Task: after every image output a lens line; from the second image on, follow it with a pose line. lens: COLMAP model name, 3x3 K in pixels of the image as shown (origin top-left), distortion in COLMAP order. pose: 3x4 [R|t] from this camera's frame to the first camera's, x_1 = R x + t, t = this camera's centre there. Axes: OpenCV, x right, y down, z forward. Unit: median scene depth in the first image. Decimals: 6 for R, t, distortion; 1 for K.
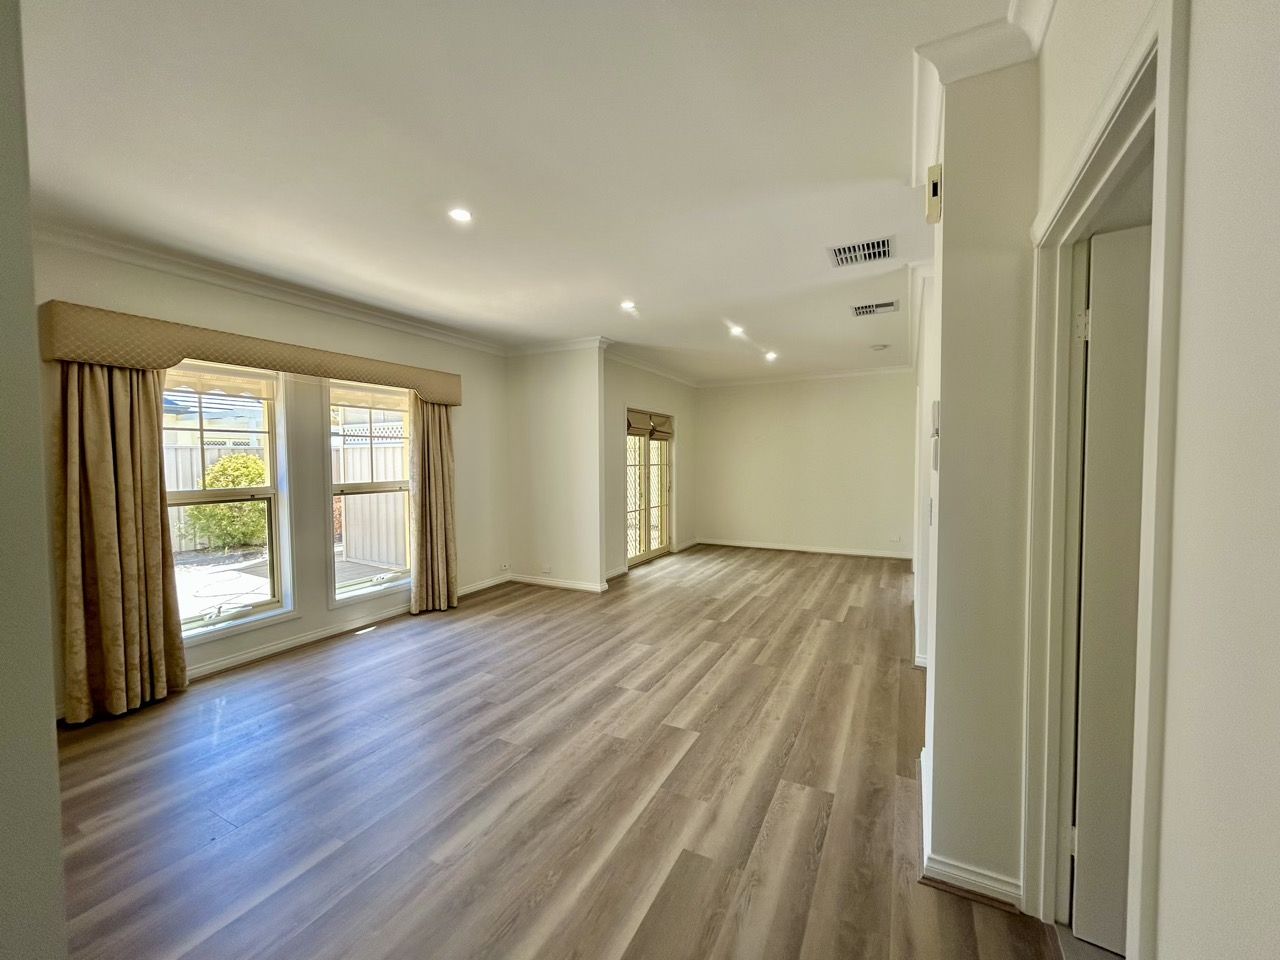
lens RADIAL K [[512.1, 0, 640.0], [0, 512.1, 480.0], [0, 0, 1]] dist [-0.003518, -0.000242]
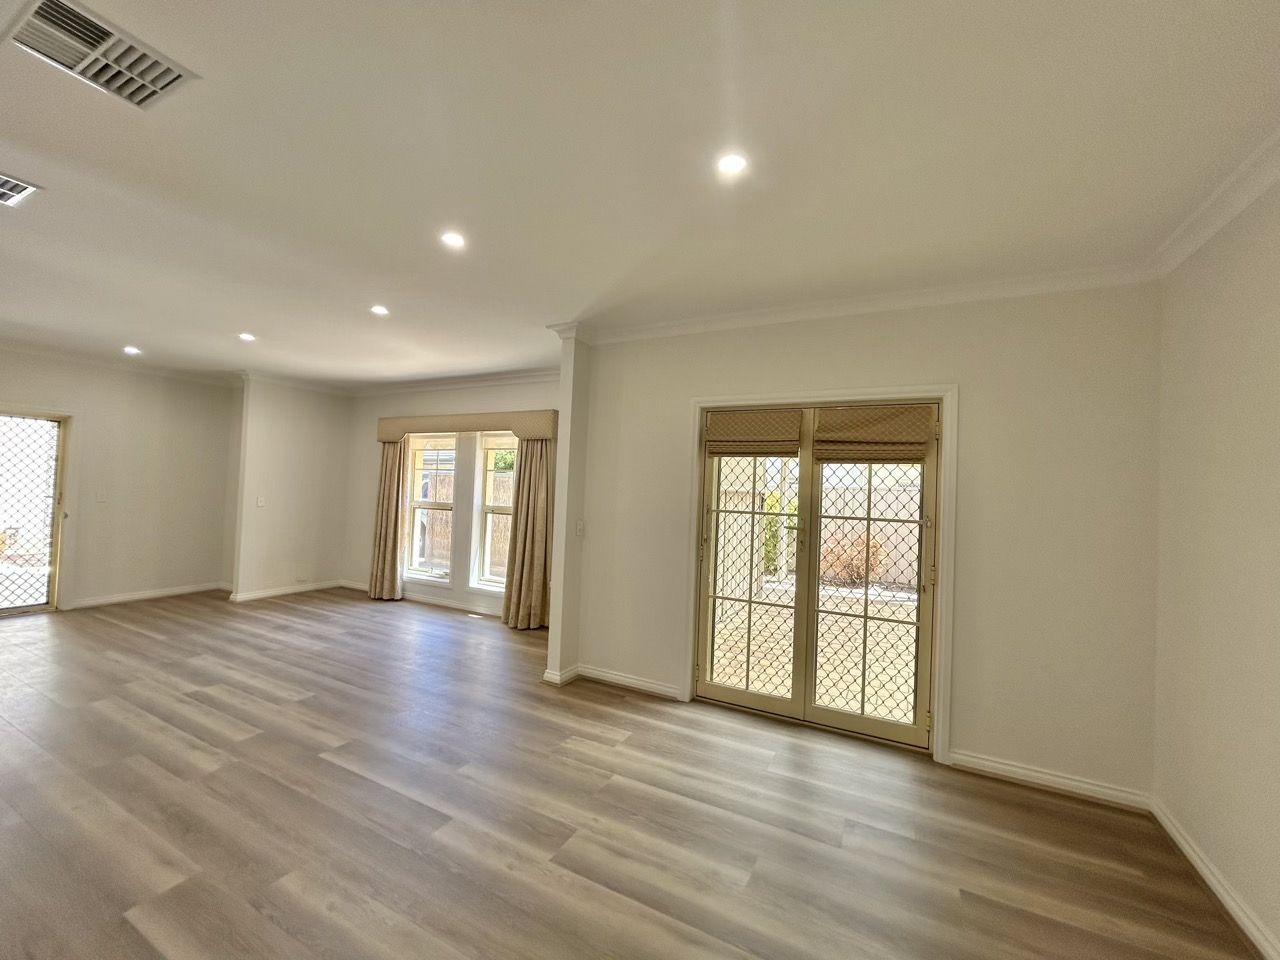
lens RADIAL K [[512.1, 0, 640.0], [0, 512.1, 480.0], [0, 0, 1]] dist [-0.003518, -0.000242]
pose [[0.009680, -0.017310, -0.999803, 0.860353], [-0.081988, 0.996470, -0.018046, -0.073338], [0.996586, 0.082147, 0.008226, 1.491257]]
